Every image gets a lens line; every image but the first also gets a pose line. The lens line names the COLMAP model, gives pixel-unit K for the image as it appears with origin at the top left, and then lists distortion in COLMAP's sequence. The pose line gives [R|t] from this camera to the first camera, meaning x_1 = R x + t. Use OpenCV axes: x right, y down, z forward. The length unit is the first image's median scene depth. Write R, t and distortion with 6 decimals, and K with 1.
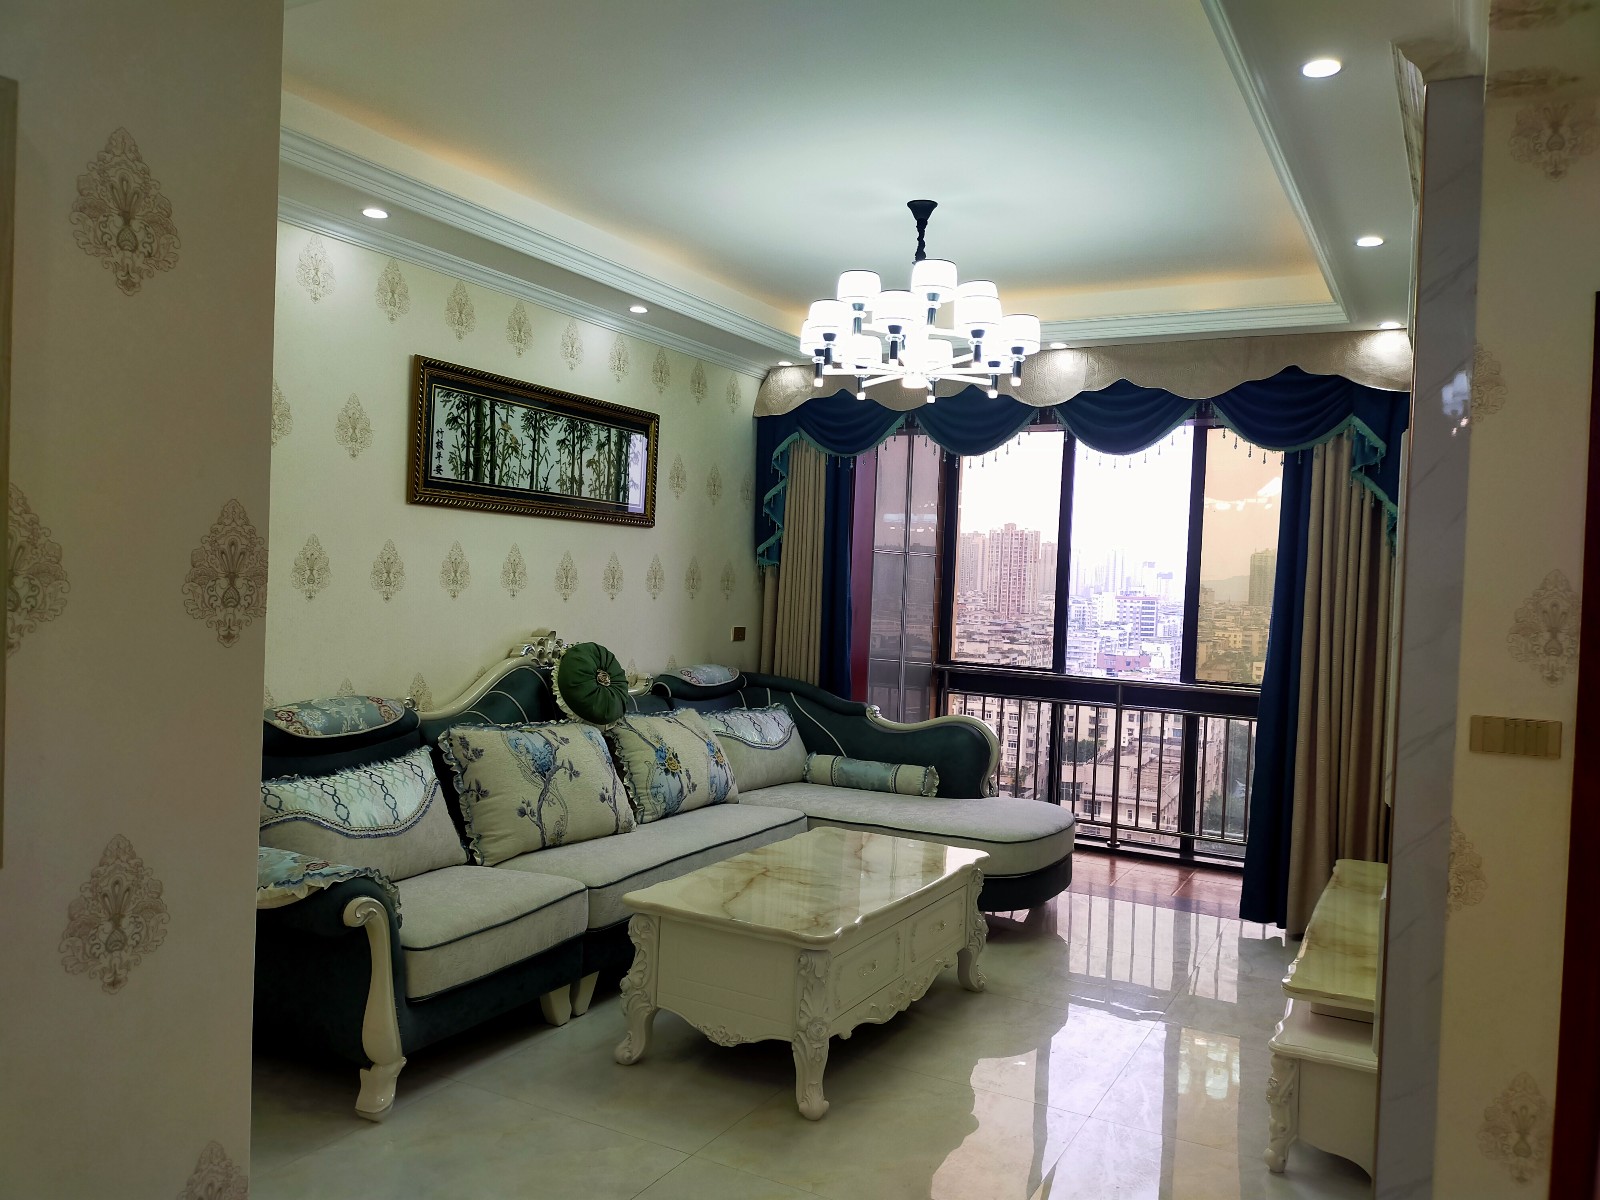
lens RADIAL K [[1214.8, 0, 800.0], [0, 1214.8, 600.0], [0, 0, 1]] dist [0.132041, -0.223494]
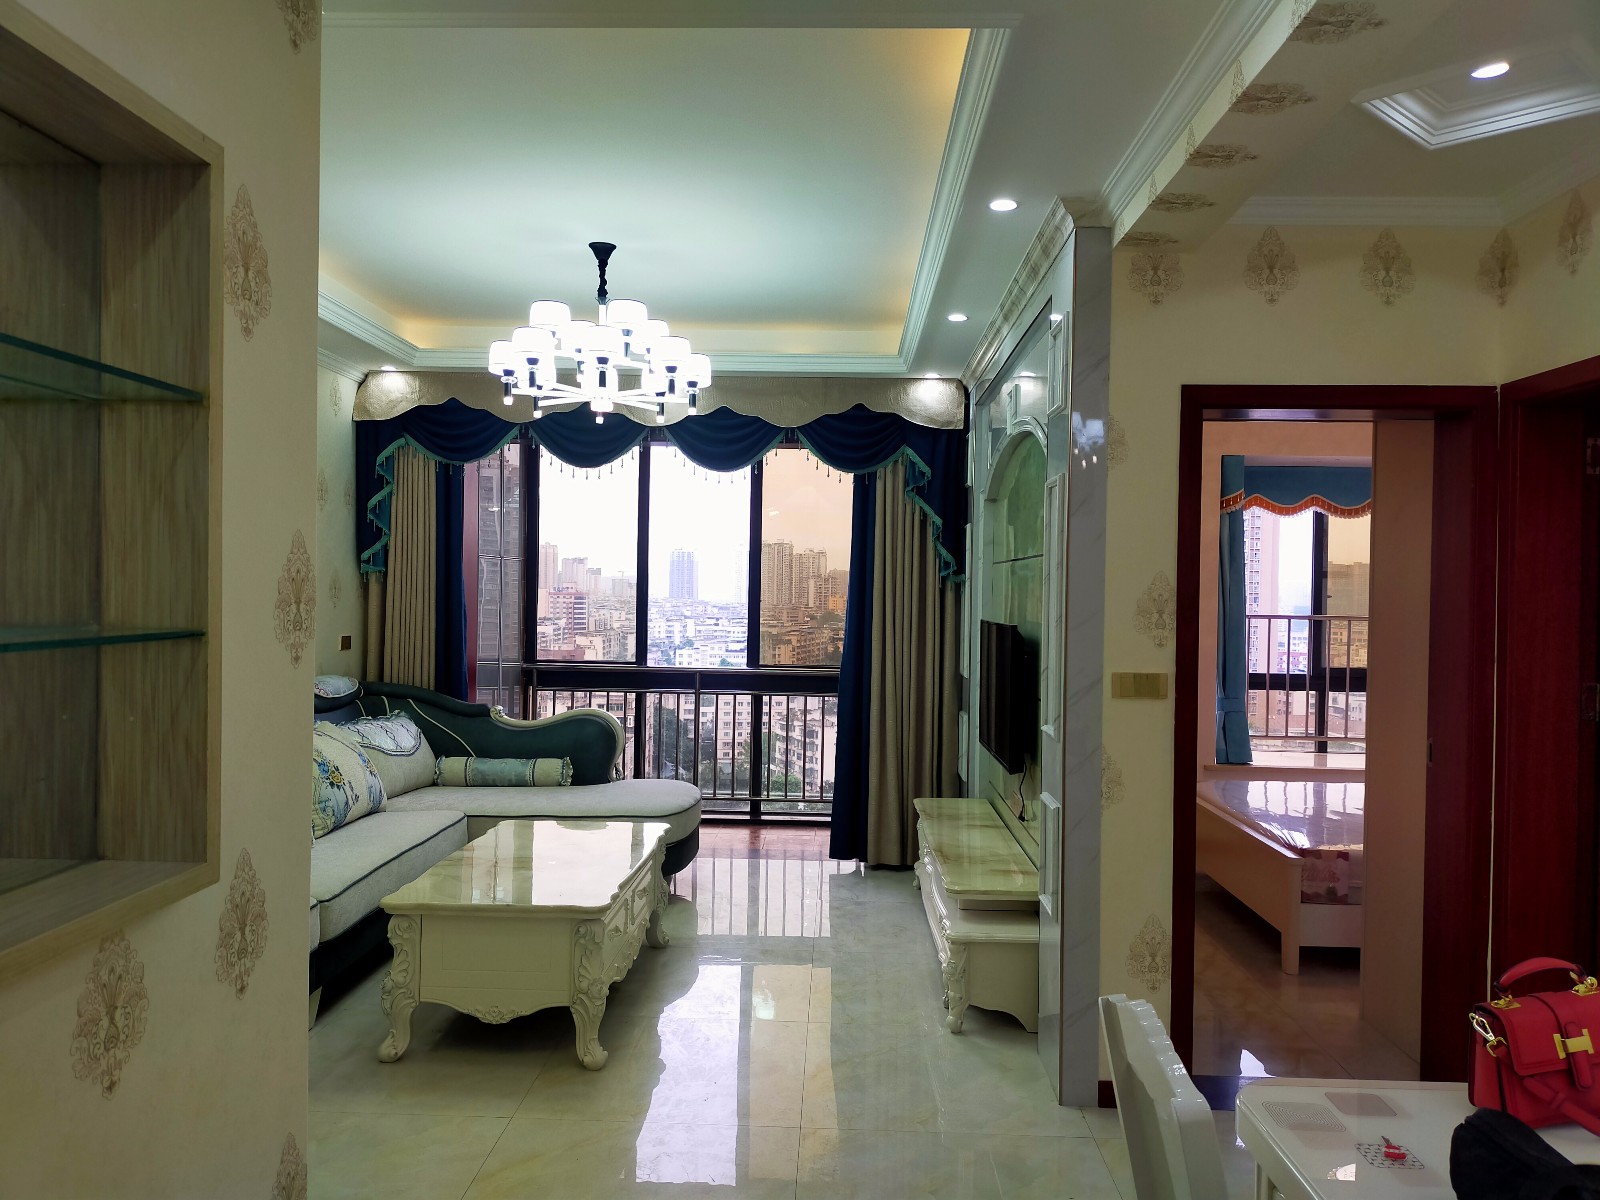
lens RADIAL K [[1214.8, 0, 800.0], [0, 1214.8, 600.0], [0, 0, 1]] dist [0.132041, -0.223494]
pose [[0.893770, -0.027701, 0.447669, -0.200765], [0.026452, 0.999609, 0.009044, -0.006815], [-0.447745, 0.003758, 0.894154, -0.055758]]
